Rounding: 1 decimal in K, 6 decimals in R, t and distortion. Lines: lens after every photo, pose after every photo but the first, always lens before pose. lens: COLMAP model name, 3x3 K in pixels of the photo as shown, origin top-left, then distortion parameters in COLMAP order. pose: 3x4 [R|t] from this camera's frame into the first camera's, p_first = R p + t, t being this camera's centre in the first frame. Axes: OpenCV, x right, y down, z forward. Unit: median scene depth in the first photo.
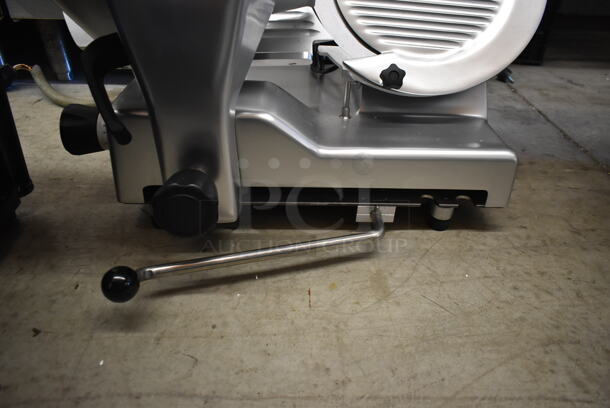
lens RADIAL K [[461.0, 0, 305.2], [0, 461.0, 203.1], [0, 0, 1]] dist [-0.015988, -0.000596]
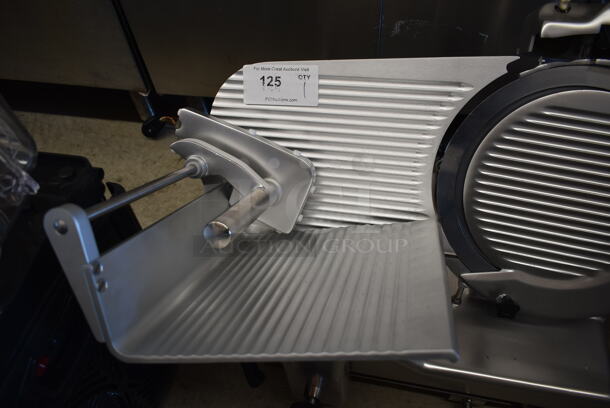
lens RADIAL K [[461.0, 0, 308.4], [0, 461.0, 202.9], [0, 0, 1]] dist [-0.015988, -0.000596]
pose [[0.967689, 0.136875, -0.211764, -0.055748], [-0.061583, 0.942700, 0.327908, -0.843878], [0.244512, -0.304272, 0.920670, 0.023081]]
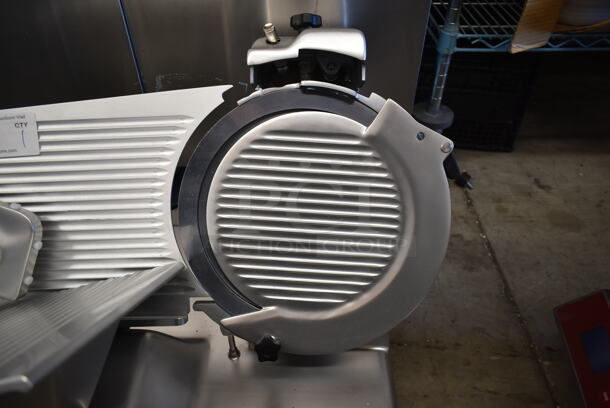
lens RADIAL K [[461.0, 0, 305.9], [0, 461.0, 204.5], [0, 0, 1]] dist [-0.015988, -0.000596]
pose [[0.998998, -0.004358, -0.044536, 0.324545], [0.010121, 0.991460, 0.130015, -0.719762], [0.043589, -0.130335, 0.990511, 0.125305]]
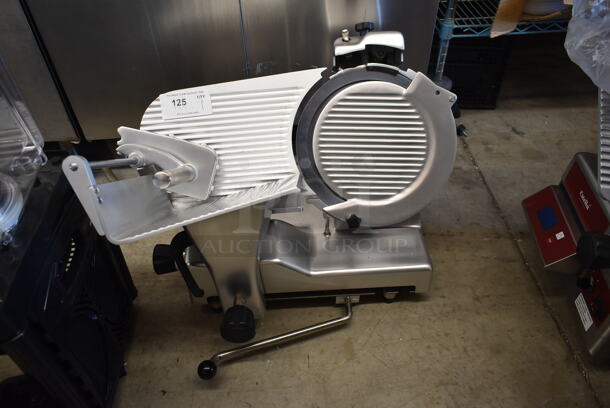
lens RADIAL K [[461.0, 0, 305.4], [0, 461.0, 202.9], [0, 0, 1]] dist [-0.015988, -0.000596]
pose [[0.998184, -0.050569, -0.032746, 0.080726], [0.055359, 0.984338, 0.167375, -0.647086], [0.023769, -0.168884, 0.985349, -0.602610]]
